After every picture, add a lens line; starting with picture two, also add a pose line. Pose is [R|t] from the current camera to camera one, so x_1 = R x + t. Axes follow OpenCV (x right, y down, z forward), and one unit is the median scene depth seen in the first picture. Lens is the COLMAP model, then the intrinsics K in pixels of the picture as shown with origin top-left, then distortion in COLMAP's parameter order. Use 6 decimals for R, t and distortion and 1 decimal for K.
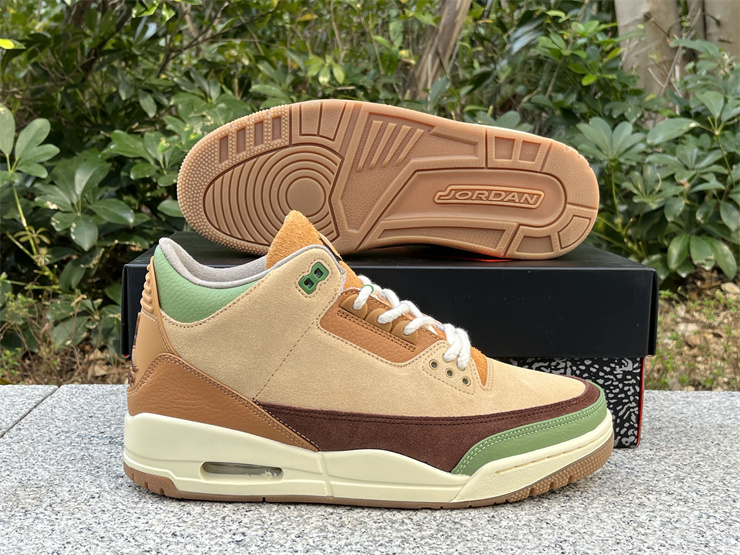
lens RADIAL K [[978.2, 0, 366.3], [0, 978.2, 273.6], [0, 0, 1]] dist [0.012686, 0.000000]
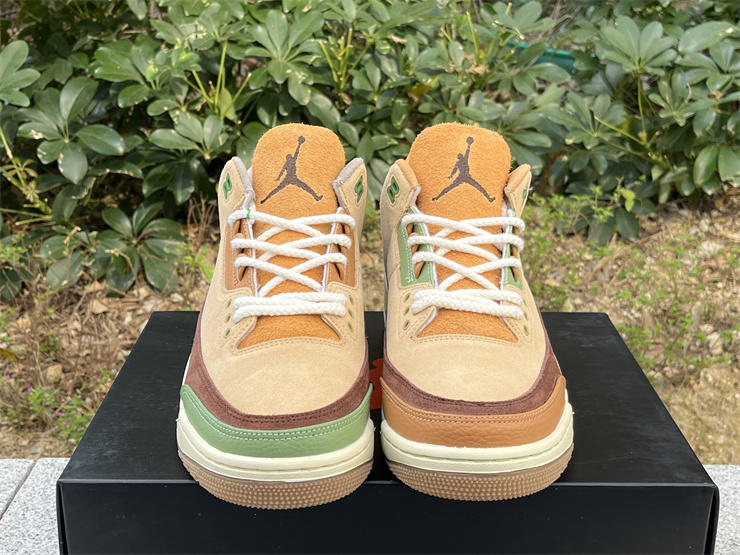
lens RADIAL K [[978.2, 0, 367.5], [0, 978.2, 262.1], [0, 0, 1]] dist [0.012686, 0.000000]
pose [[0.999744, -0.003914, -0.022263, 0.015118], [0.008274, 0.979908, 0.199279, -0.124172], [0.021036, -0.199413, 0.979690, 0.054874]]
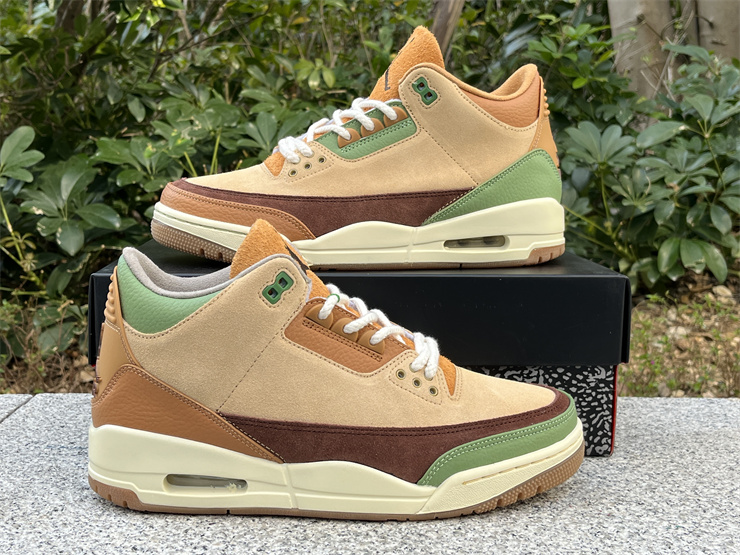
lens RADIAL K [[978.2, 0, 368.8], [0, 978.2, 274.9], [0, 0, 1]] dist [0.012686, 0.000000]
pose [[0.999992, -0.003612, 0.001777, 0.011721], [0.003614, 0.999993, -0.001075, -0.002210], [-0.001773, 0.001081, 0.999998, 0.003578]]
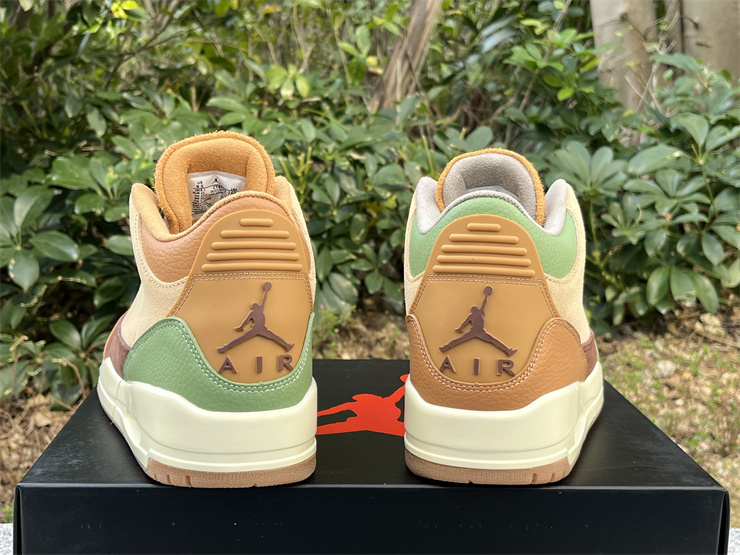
lens RADIAL K [[978.2, 0, 370.8], [0, 978.2, 275.4], [0, 0, 1]] dist [0.012686, 0.000000]
pose [[0.999141, 0.005187, 0.041108, -0.000450], [-0.006702, 0.999301, 0.036785, -0.067002], [-0.040888, -0.037029, 0.998477, 0.060159]]
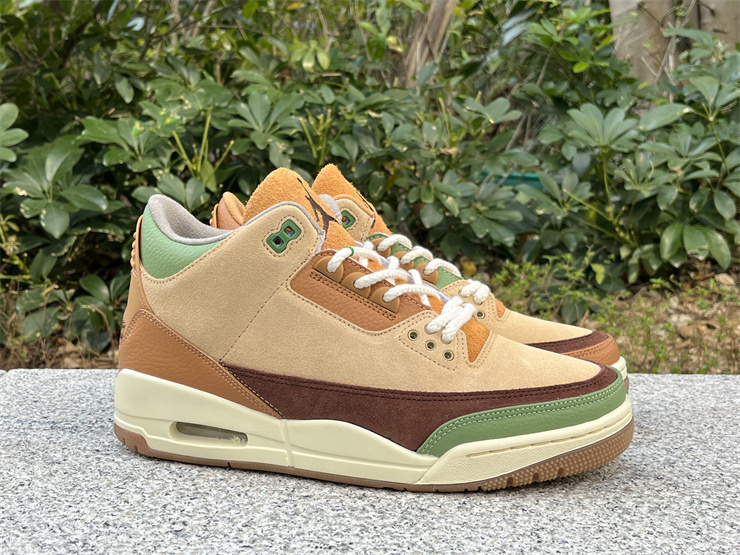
lens RADIAL K [[978.2, 0, 378.2], [0, 978.2, 288.4], [0, 0, 1]] dist [0.012686, 0.000000]
pose [[0.999857, -0.001004, 0.016861, 0.011000], [0.000787, 0.999917, 0.012844, 0.011948], [-0.016873, -0.012829, 0.999775, 0.031309]]
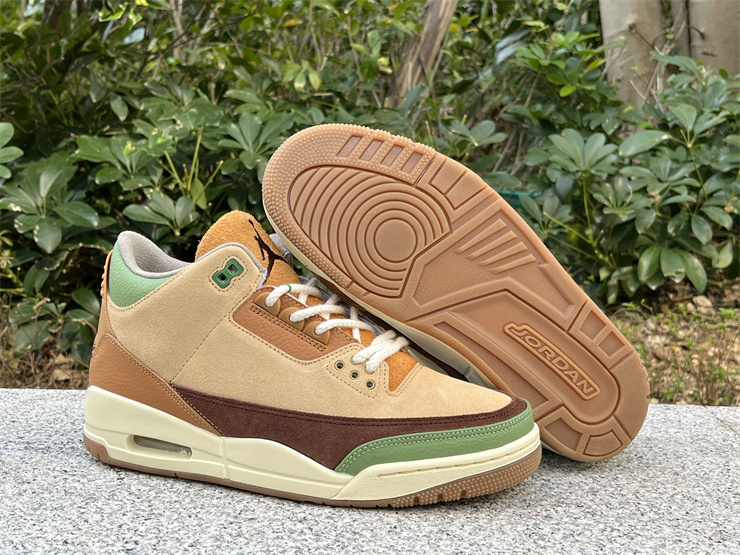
lens RADIAL K [[978.2, 0, 377.5], [0, 978.2, 294.0], [0, 0, 1]] dist [0.012686, 0.000000]
pose [[0.999813, 0.014558, 0.012768, 0.030107], [-0.014711, 0.999820, 0.011970, 0.000263], [-0.012591, -0.012156, 0.999847, 0.004522]]
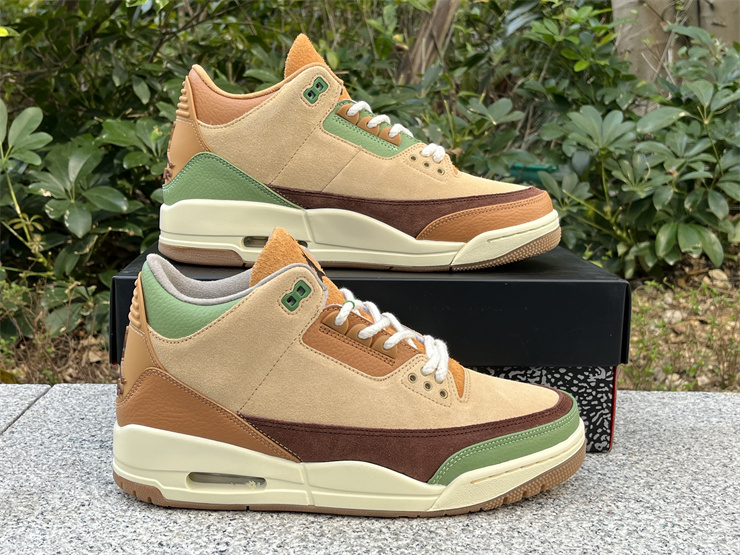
lens RADIAL K [[978.2, 0, 374.0], [0, 978.2, 272.1], [0, 0, 1]] dist [0.012686, 0.000000]
pose [[0.999941, 0.003355, 0.010368, 0.005707], [-0.003638, 0.999619, 0.027353, -0.015663], [-0.010273, -0.027389, 0.999572, -0.010949]]
